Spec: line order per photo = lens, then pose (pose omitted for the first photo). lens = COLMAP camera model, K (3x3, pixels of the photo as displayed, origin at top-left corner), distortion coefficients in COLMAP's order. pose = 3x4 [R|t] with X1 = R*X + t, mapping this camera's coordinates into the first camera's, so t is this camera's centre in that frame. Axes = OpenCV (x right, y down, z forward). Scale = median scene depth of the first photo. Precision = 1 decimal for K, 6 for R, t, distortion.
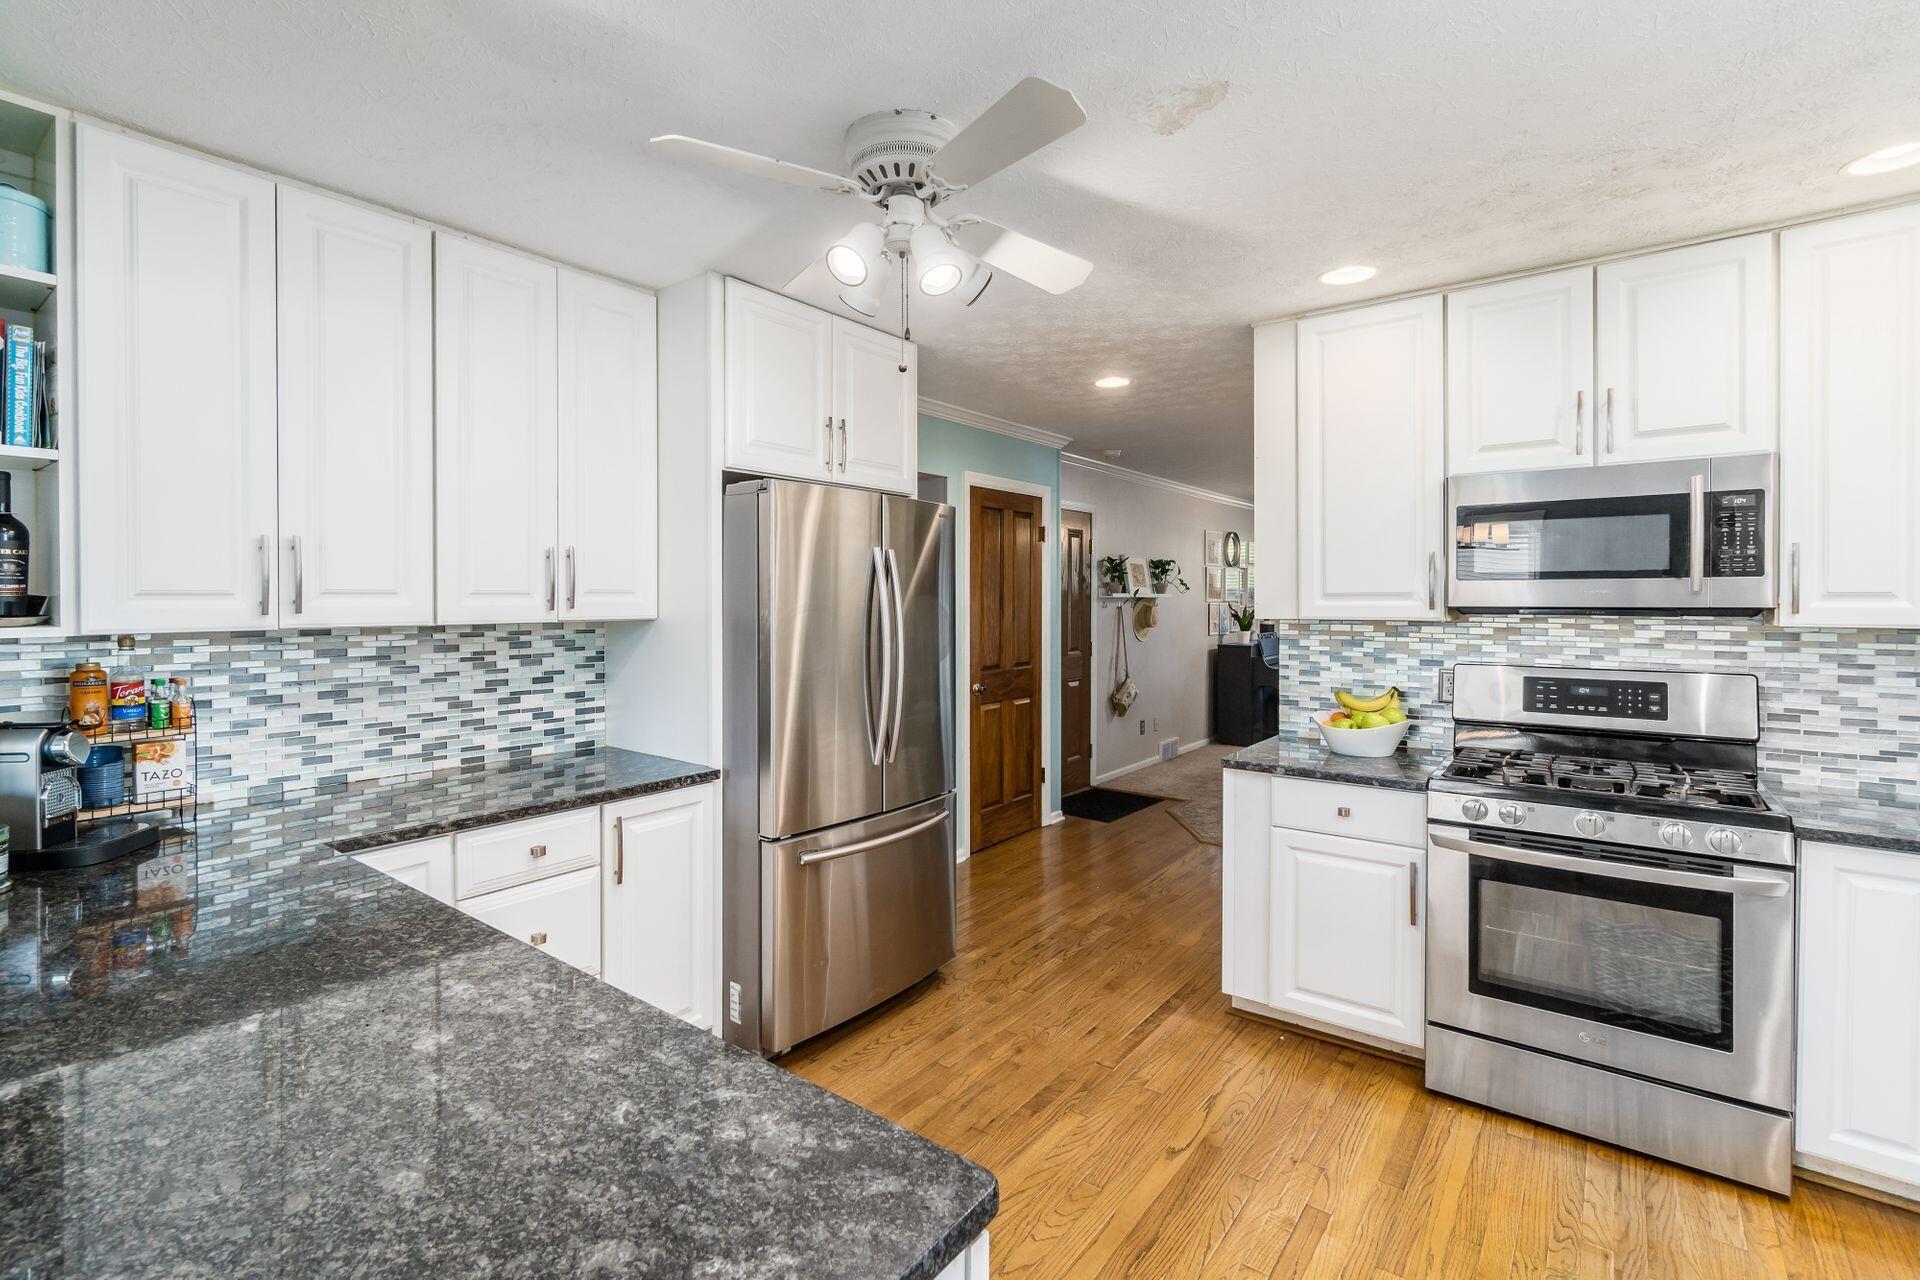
lens RADIAL K [[875.6, 0, 915.9], [0, 875.6, 643.8], [0, 0, 1]] dist [-0.002788, 0.000497]
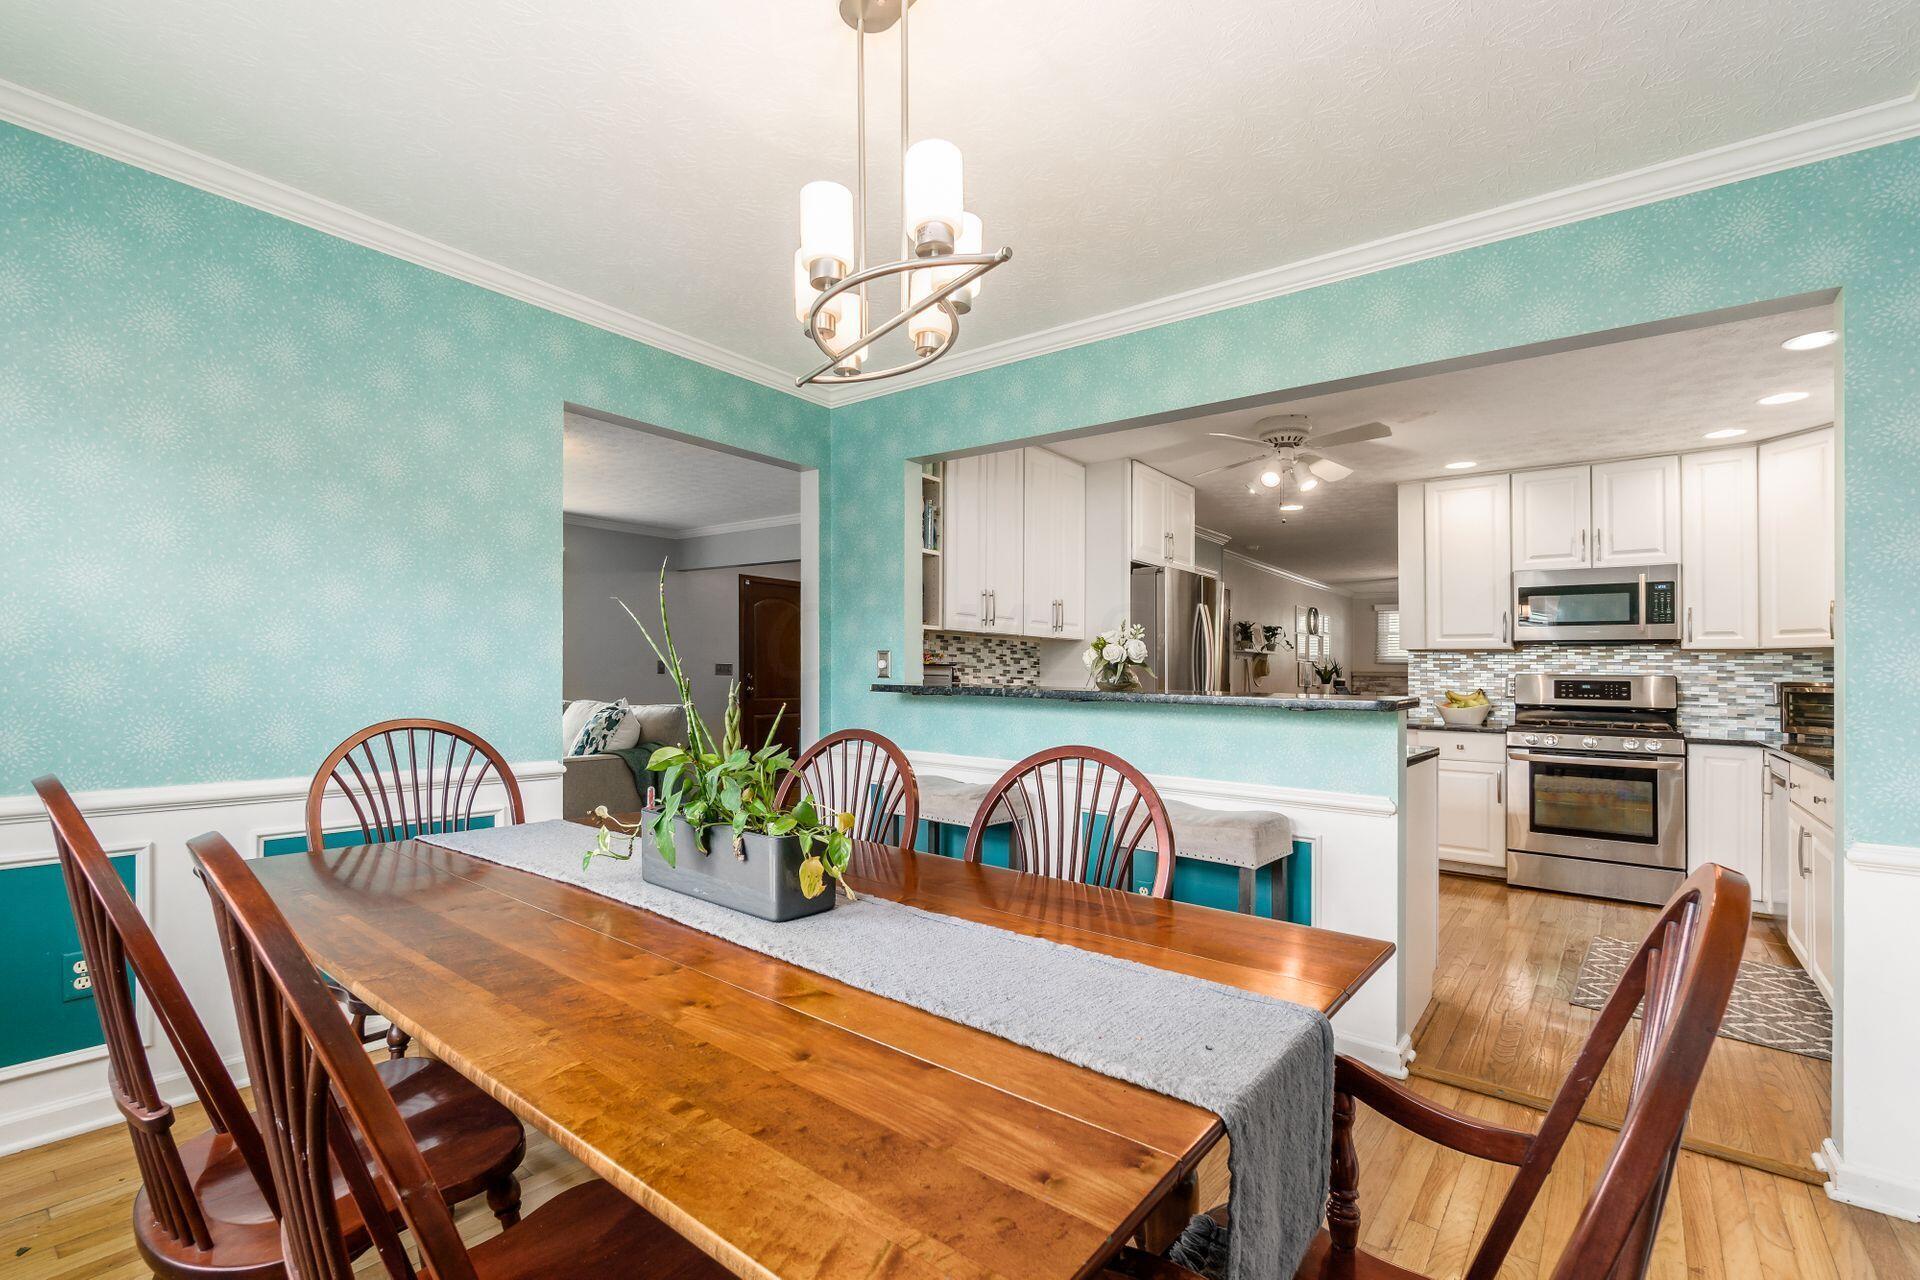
lens RADIAL K [[849.2, 0, 936.8], [0, 849.2, 684.7], [0, 0, 1]] dist [0.000766, 0.000013]
pose [[0.999807, 0.019078, -0.004661, -0.655165], [-0.019238, 0.999124, -0.037152, 0.151880], [0.003948, 0.037235, 0.999299, -0.870470]]
